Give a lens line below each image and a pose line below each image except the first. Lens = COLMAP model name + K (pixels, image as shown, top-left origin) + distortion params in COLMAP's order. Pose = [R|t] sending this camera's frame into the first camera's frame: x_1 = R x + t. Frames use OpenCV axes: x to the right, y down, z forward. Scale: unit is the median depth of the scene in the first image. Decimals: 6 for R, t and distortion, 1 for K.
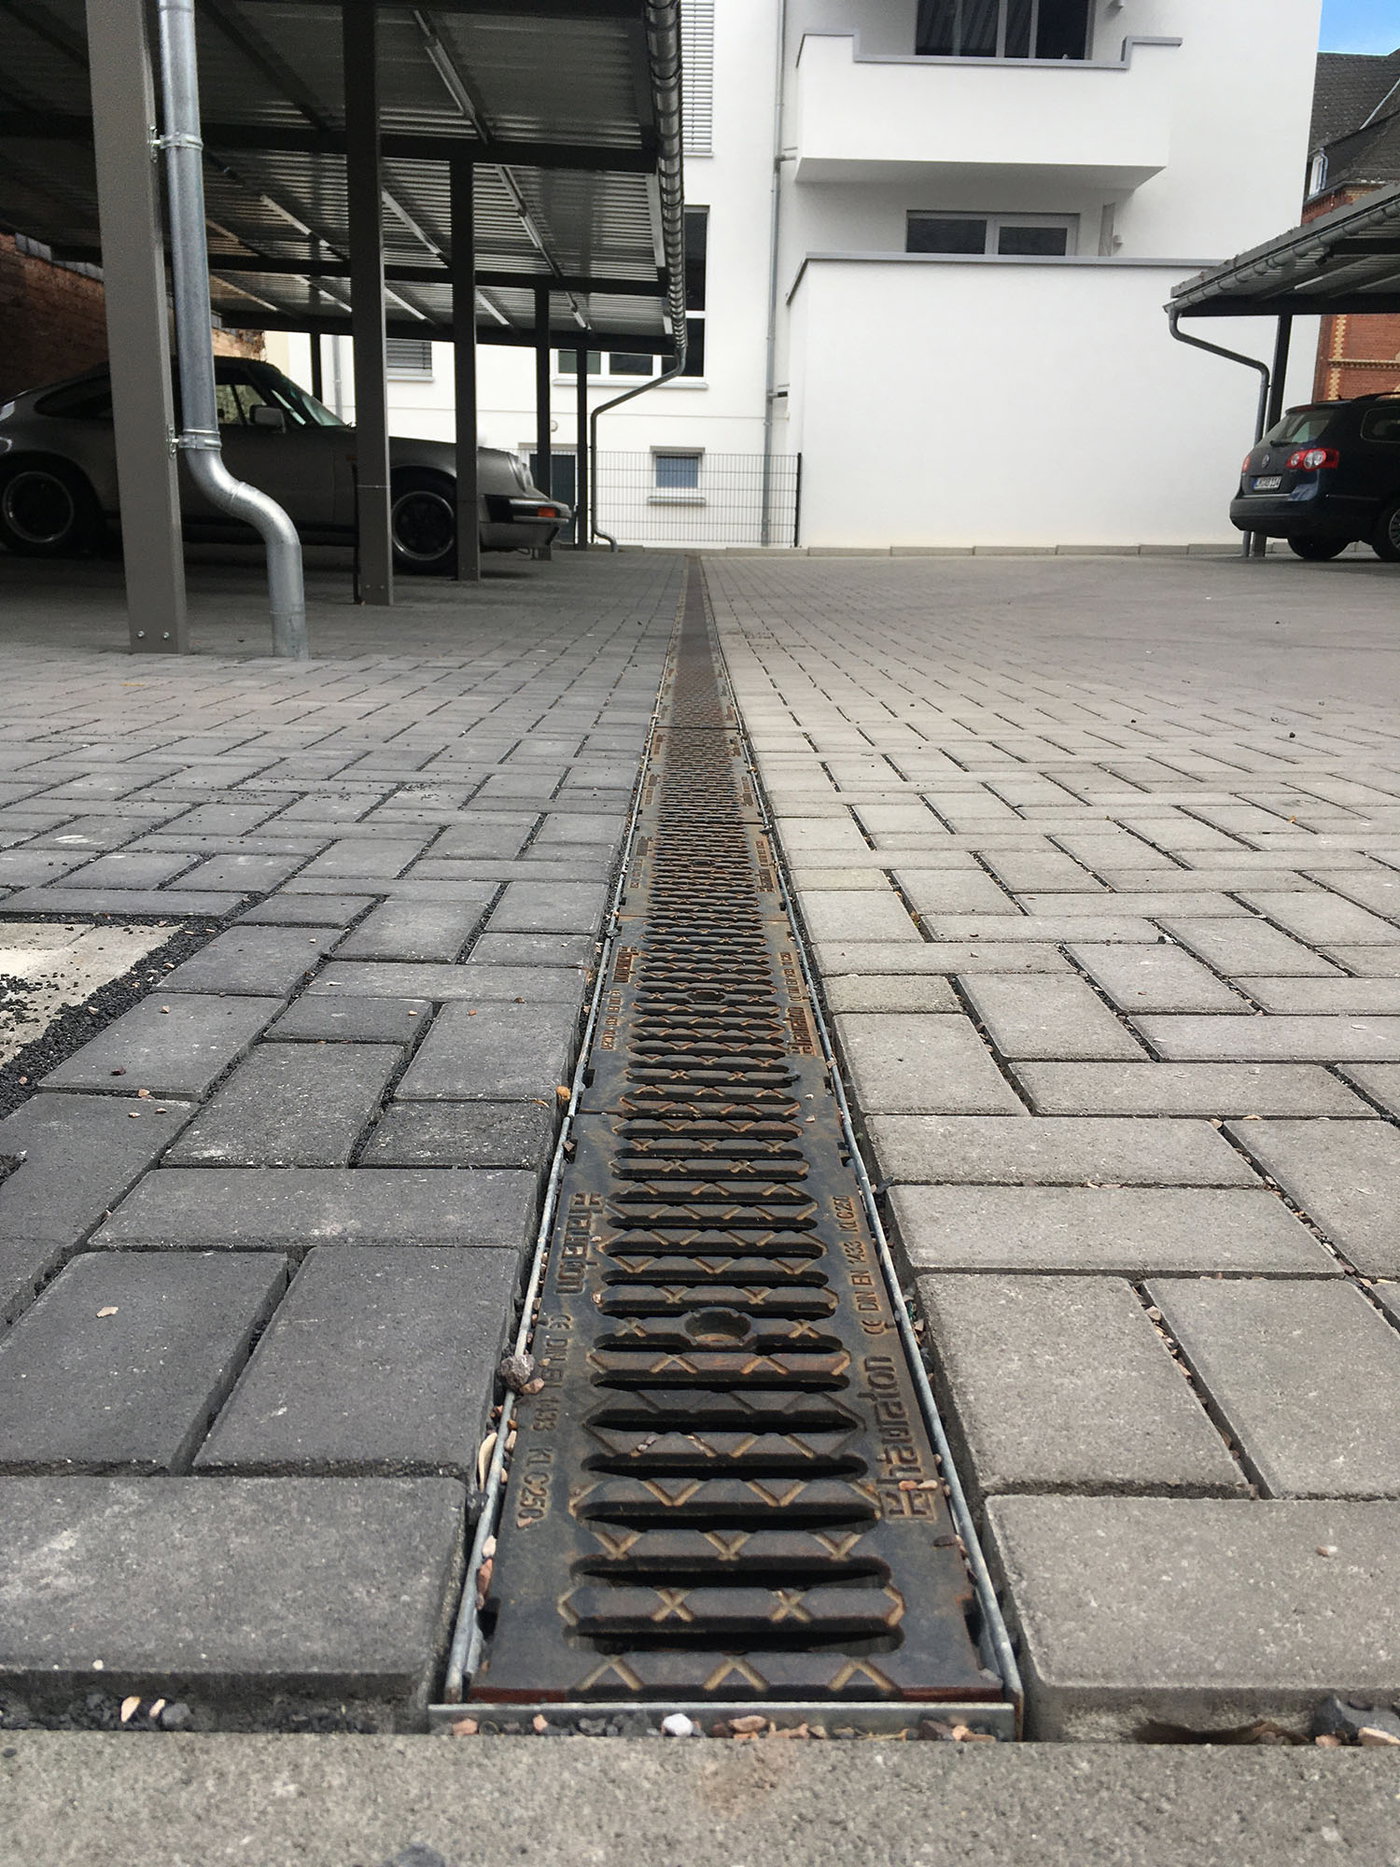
lens RADIAL K [[1583.0, 0, 700.6], [0, 1583.0, 938.5], [0, 0, 1]] dist [0.063224, -0.097215]
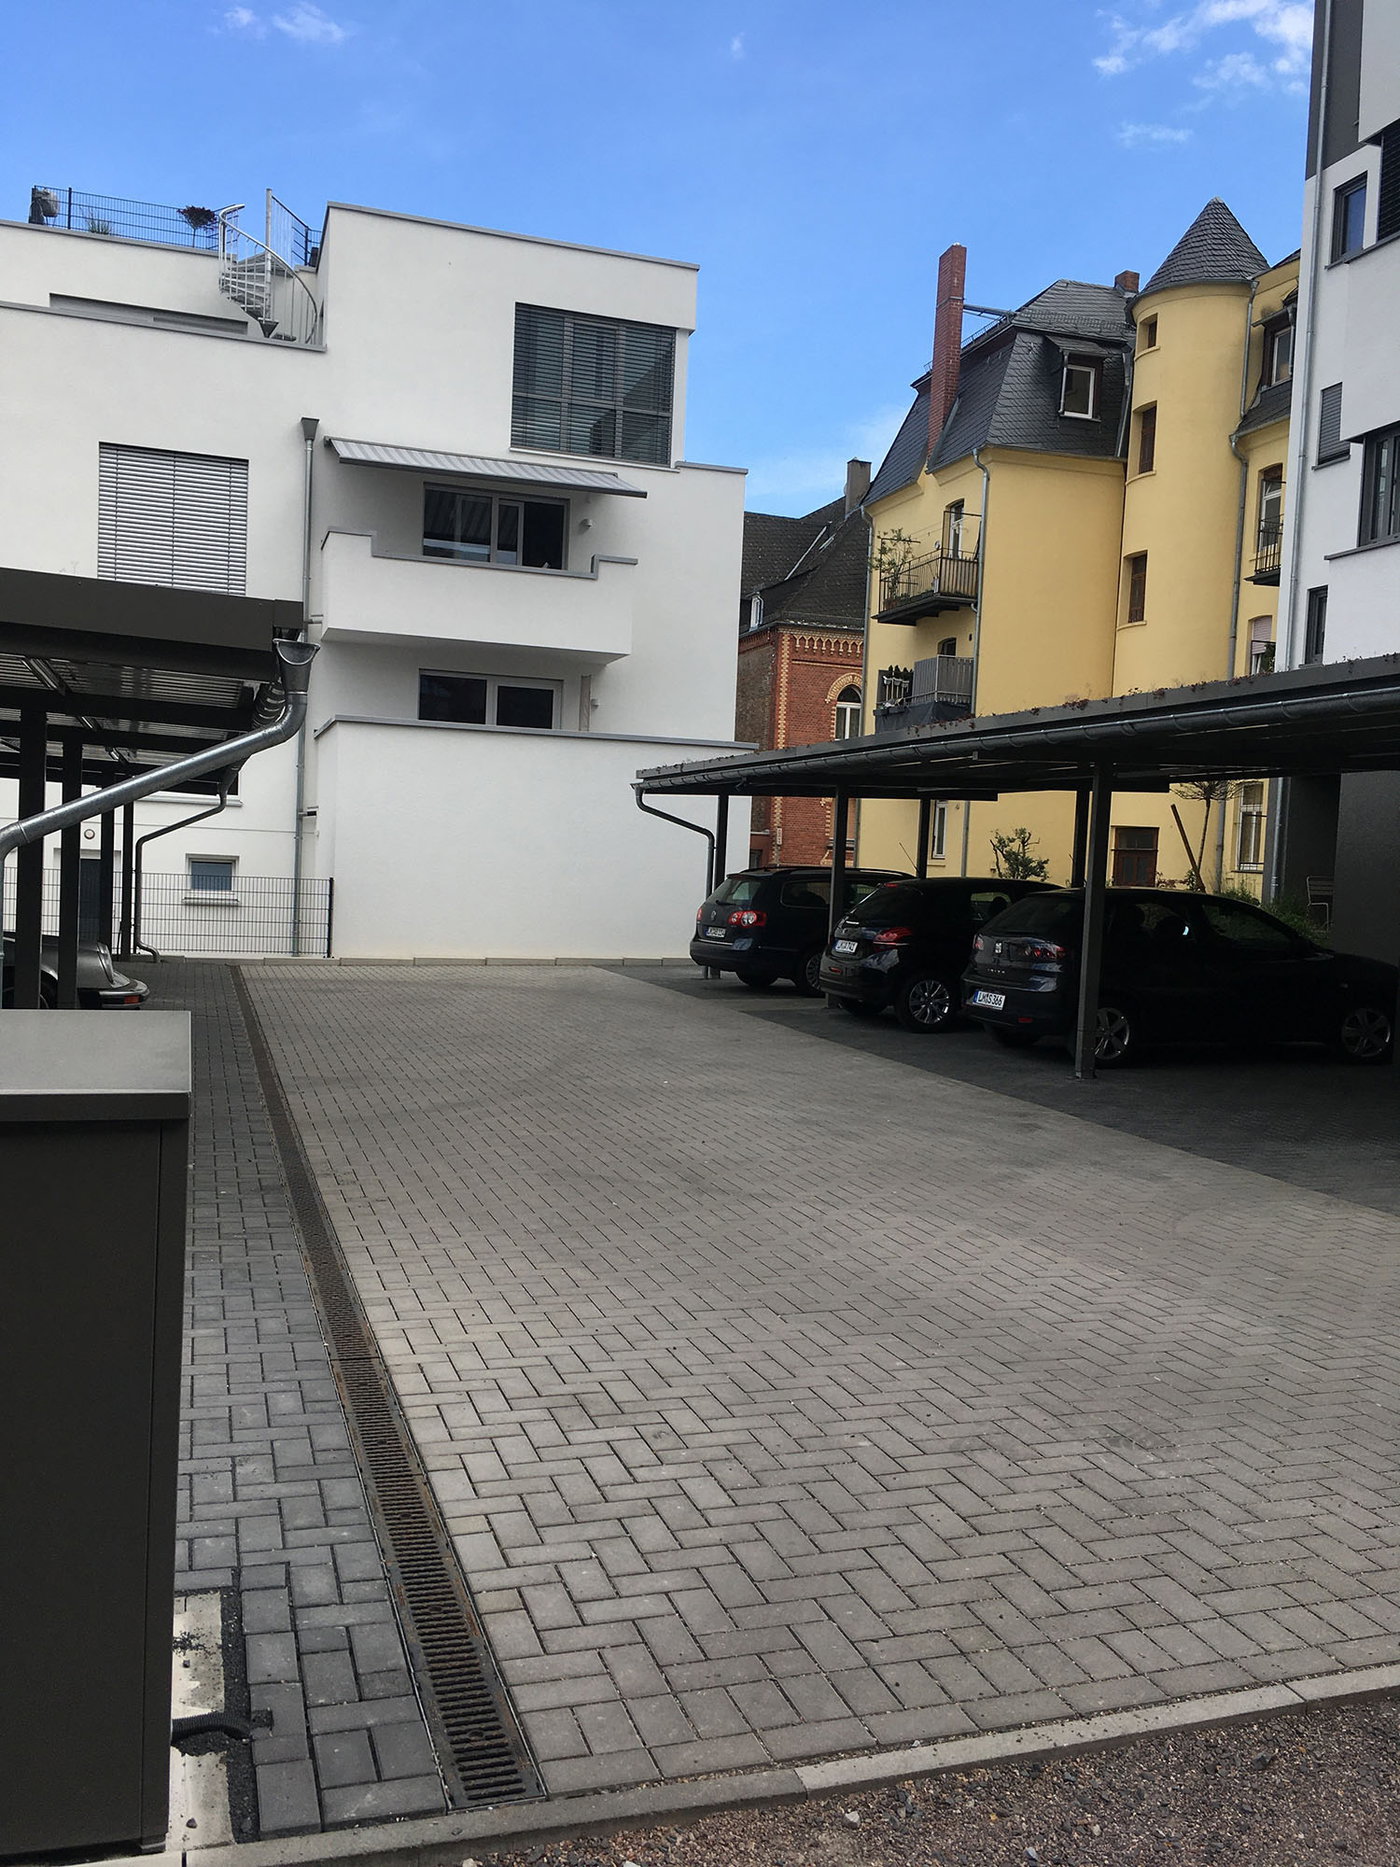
lens RADIAL K [[1583.0, 0, 694.6], [0, 1583.0, 937.7], [0, 0, 1]] dist [0.063224, -0.097215]
pose [[0.955001, 0.005346, 0.296556, -0.331419], [0.052358, 0.981098, -0.186295, -0.477341], [-0.291946, 0.193439, 0.936669, -1.679555]]
